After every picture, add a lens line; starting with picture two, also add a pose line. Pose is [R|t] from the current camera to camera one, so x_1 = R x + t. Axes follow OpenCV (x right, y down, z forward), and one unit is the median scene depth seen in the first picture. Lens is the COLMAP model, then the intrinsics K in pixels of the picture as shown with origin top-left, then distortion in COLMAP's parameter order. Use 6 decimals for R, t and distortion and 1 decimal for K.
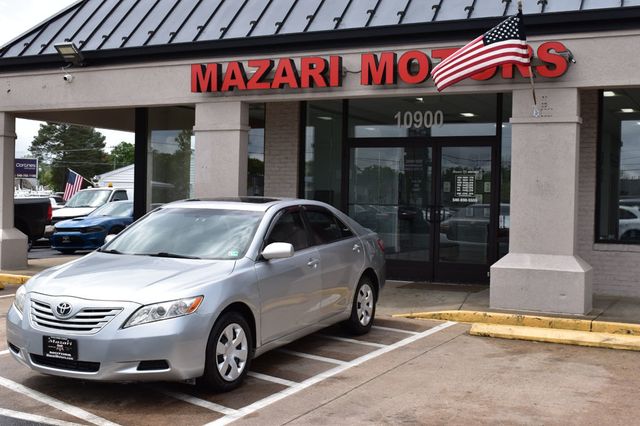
lens RADIAL K [[858.0, 0, 320.0], [0, 858.0, 213.0], [0, 0, 1]] dist [-0.029315, 0.005437]
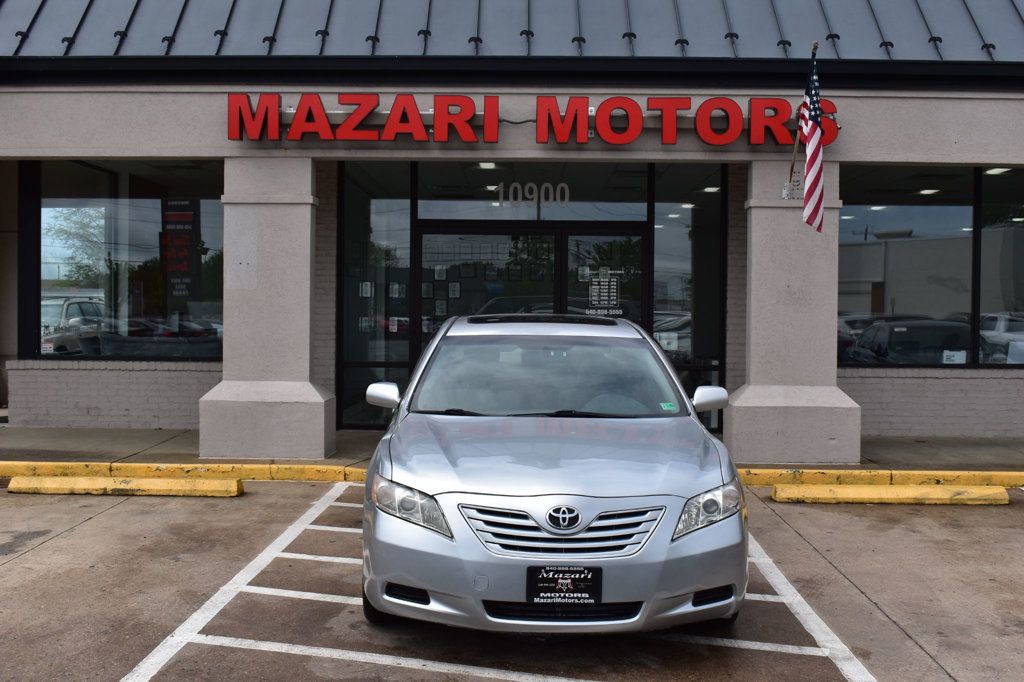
lens RADIAL K [[1215.7, 0, 512.0], [0, 1215.7, 341.0], [0, 0, 1]] dist [-0.046132, -0.049491]
pose [[0.896346, -0.022610, 0.442779, -0.406573], [0.015602, 0.999689, 0.019466, -0.013879], [-0.443081, -0.010540, 0.896419, 0.164735]]
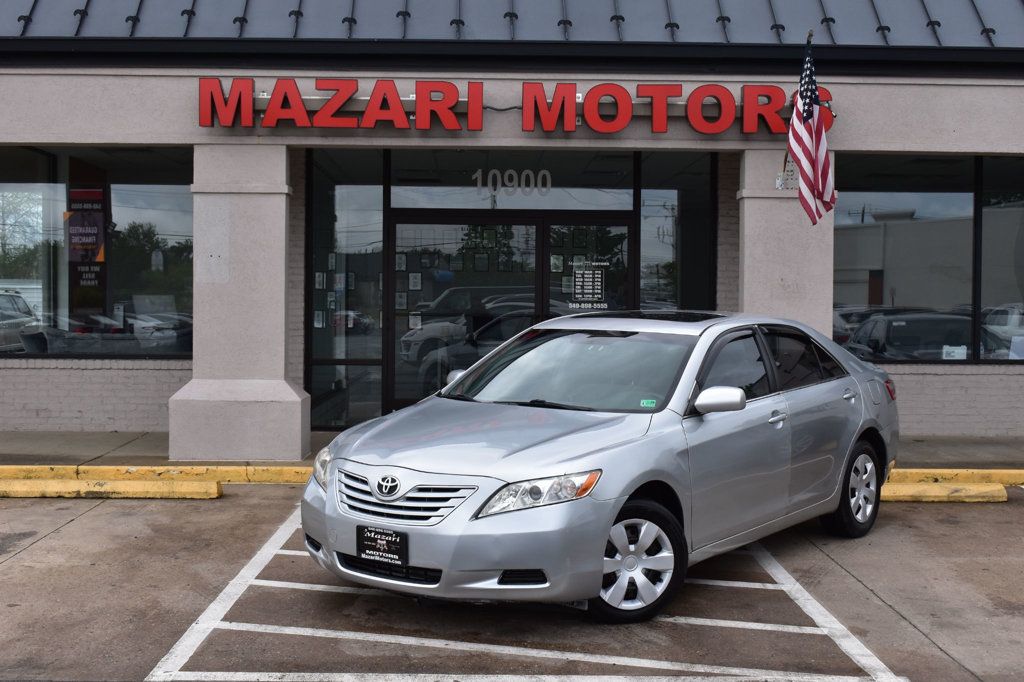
lens RADIAL K [[1400.0, 0, 512.0], [0, 1400.0, 341.0], [0, 0, 1]] dist [-0.036722, -0.013779]
pose [[0.878623, -0.026084, 0.476803, -0.481311], [0.017262, 0.999589, 0.022875, -0.016197], [-0.477204, -0.011868, 0.878712, 0.082442]]
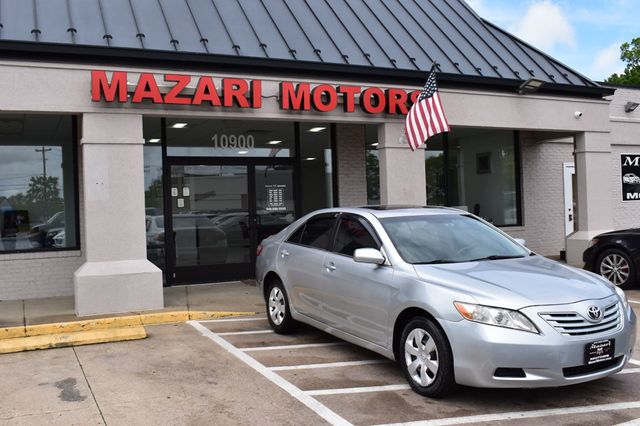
lens RADIAL K [[639.6, 0, 320.0], [0, 639.6, 213.0], [0, 0, 1]] dist [-0.062869, -0.012376]
pose [[0.596085, -0.042597, 0.801790, -0.631587], [0.058001, 0.998267, 0.009915, -0.017381], [-0.800823, 0.040594, 0.597523, 0.477089]]
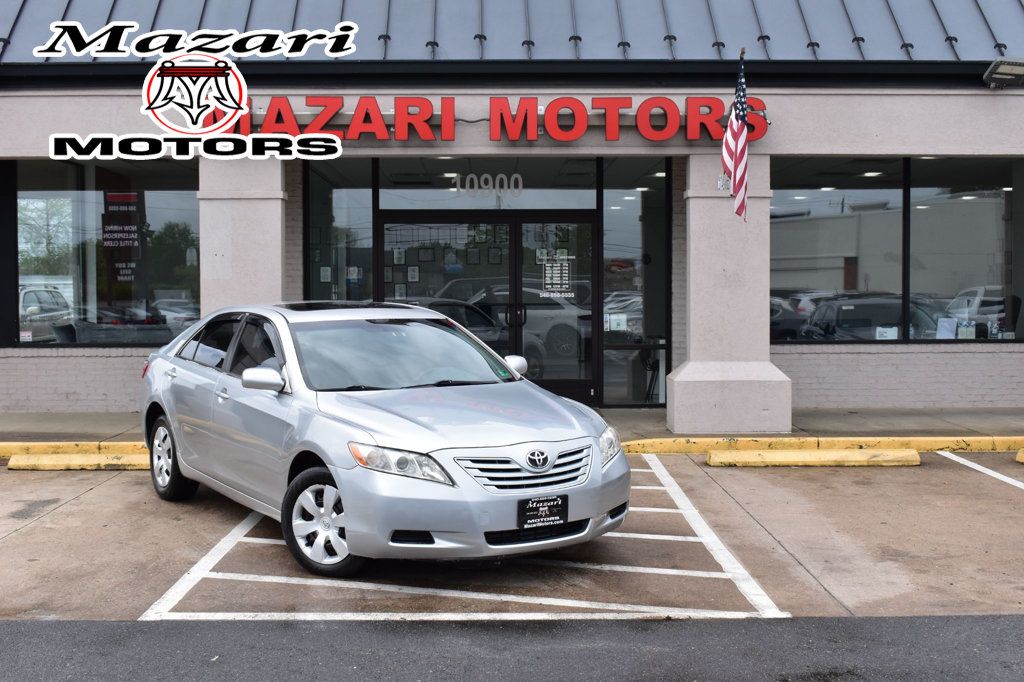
lens RADIAL K [[1296.5, 0, 512.0], [0, 1296.5, 341.0], [0, 0, 1]] dist [-0.048142, -0.017531]
pose [[0.882126, -0.040948, 0.469231, -0.472504], [0.028461, 0.999027, 0.033677, -0.016910], [-0.470153, -0.016353, 0.882433, 0.025782]]
